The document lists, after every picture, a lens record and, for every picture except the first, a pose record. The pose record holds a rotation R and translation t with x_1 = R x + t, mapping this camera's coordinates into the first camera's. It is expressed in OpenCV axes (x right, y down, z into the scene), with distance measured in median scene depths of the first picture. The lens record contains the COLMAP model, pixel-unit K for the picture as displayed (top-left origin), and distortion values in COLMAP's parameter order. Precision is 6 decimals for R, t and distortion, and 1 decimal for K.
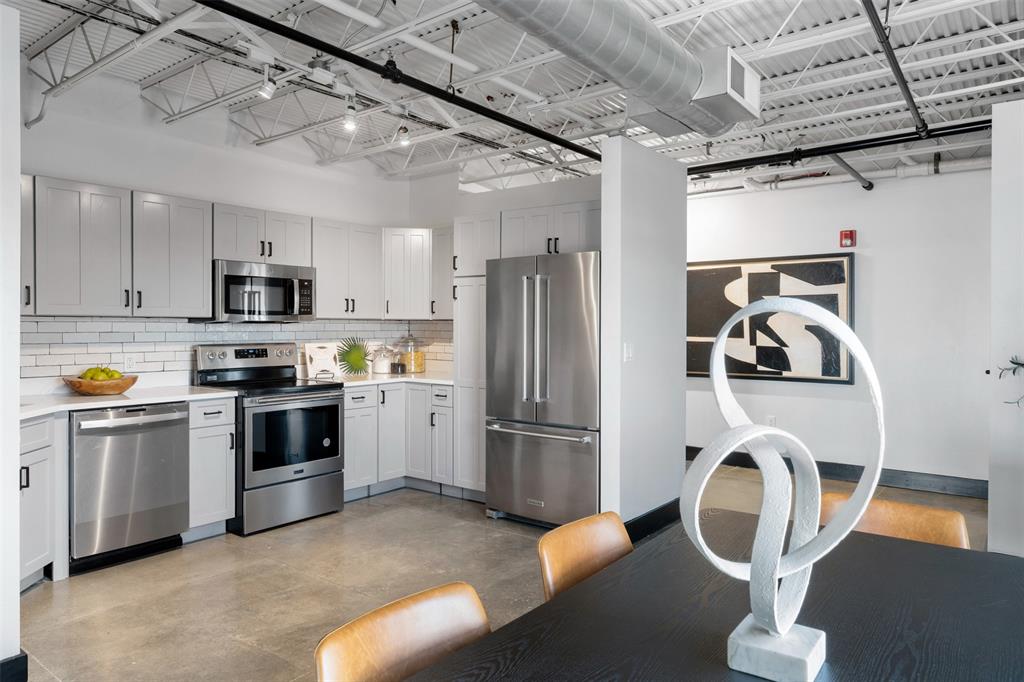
lens RADIAL K [[666.2, 0, 512.0], [0, 666.2, 341.0], [0, 0, 1]] dist [0.000443, 0.000527]
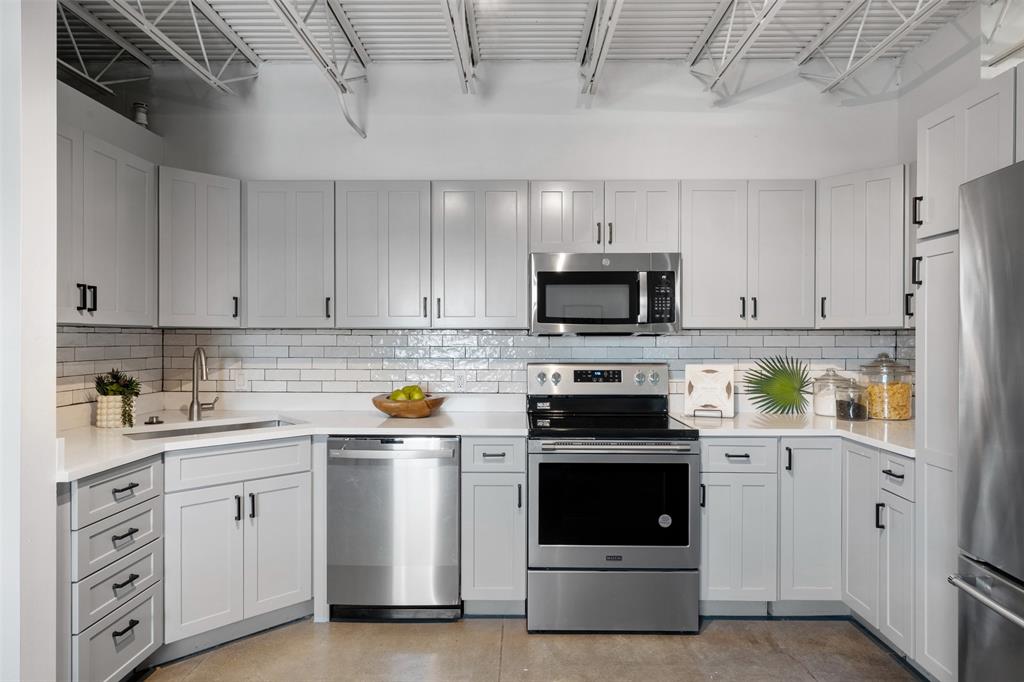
lens RADIAL K [[610.6, 0, 512.0], [0, 610.6, 341.0], [0, 0, 1]] dist [0.002880, -0.002882]
pose [[0.603753, 0.000476, -0.797171, 0.095323], [-0.017097, 0.999778, -0.012352, -0.010443], [0.796988, 0.021087, 0.603627, 0.496102]]
